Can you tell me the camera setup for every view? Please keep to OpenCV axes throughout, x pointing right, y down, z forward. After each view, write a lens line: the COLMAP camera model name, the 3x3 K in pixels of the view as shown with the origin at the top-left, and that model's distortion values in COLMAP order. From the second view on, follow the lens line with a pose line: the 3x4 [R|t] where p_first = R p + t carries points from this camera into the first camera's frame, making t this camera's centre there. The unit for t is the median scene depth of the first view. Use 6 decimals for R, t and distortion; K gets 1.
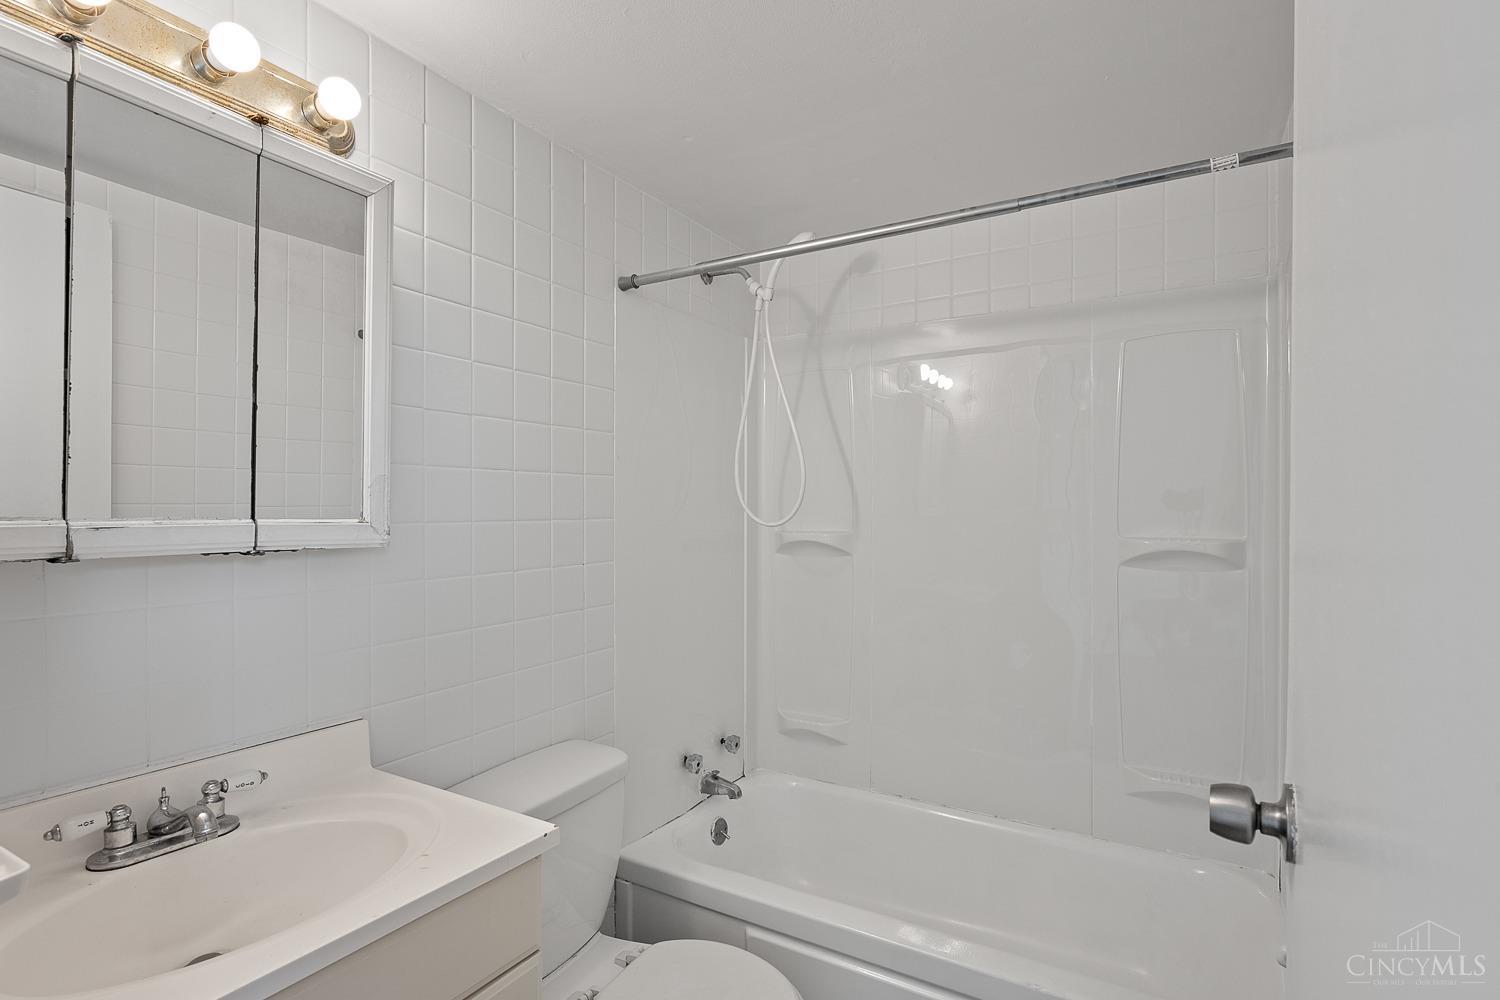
lens RADIAL K [[725.8, 0, 750.0], [0, 725.8, 500.0], [0, 0, 1]] dist [-0.000110, -0.000025]
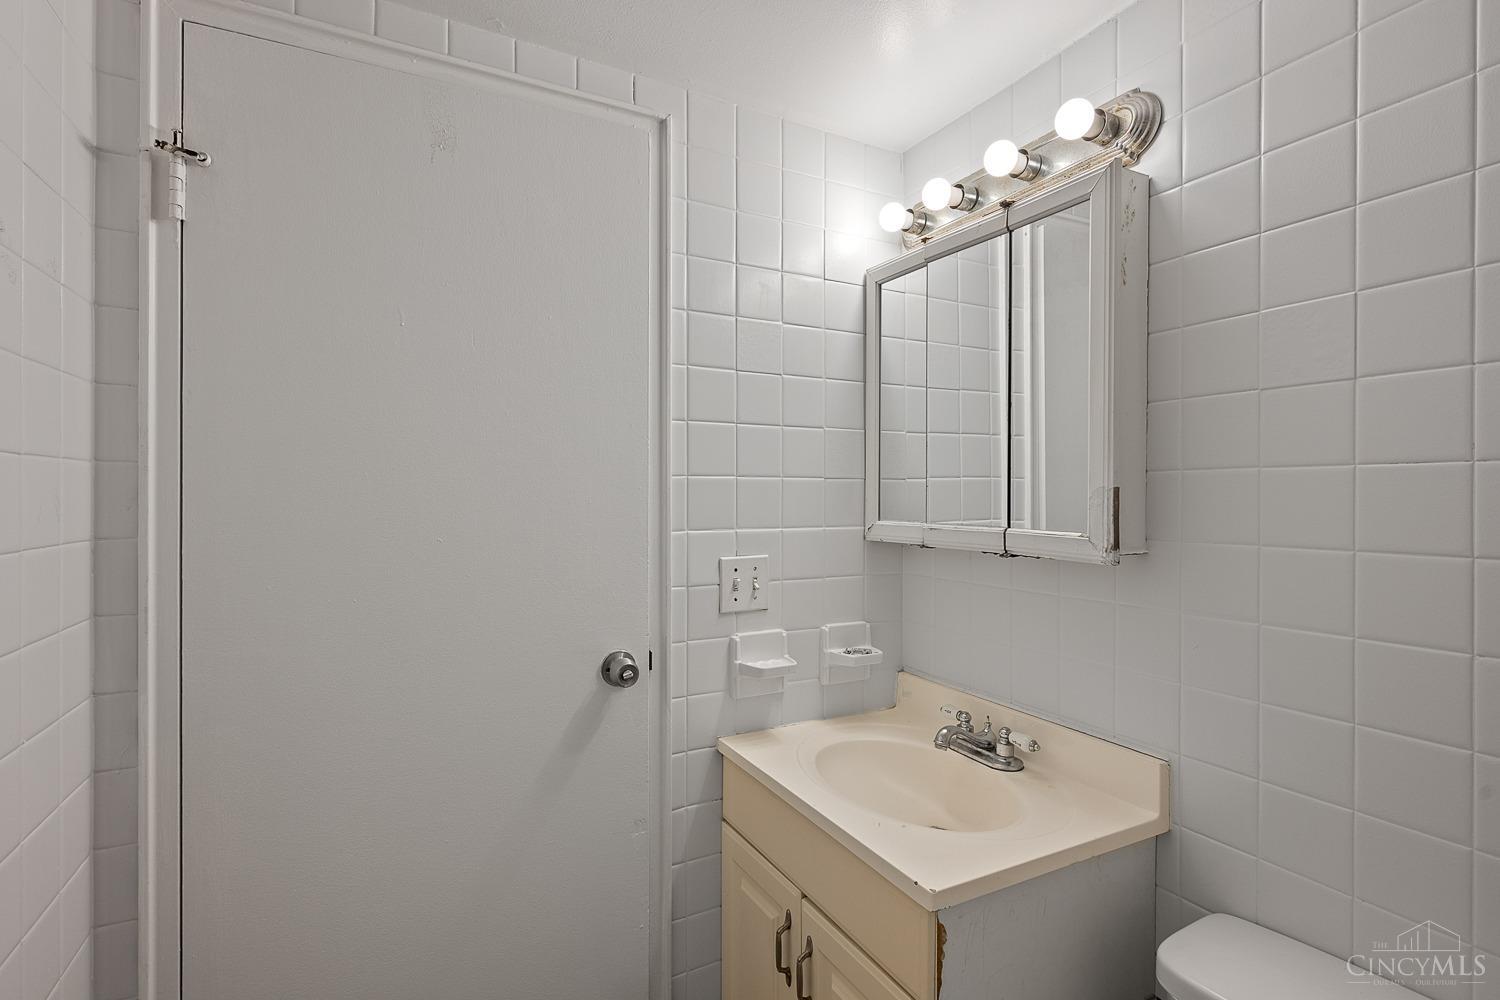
lens RADIAL K [[725.8, 0, 750.0], [0, 725.8, 500.0], [0, 0, 1]] dist [-0.000110, -0.000025]
pose [[-0.526866, -0.000953, -0.849948, 0.555544], [-0.003860, 0.999992, 0.001271, -0.018561], [0.849940, 0.003950, -0.526865, 1.195582]]
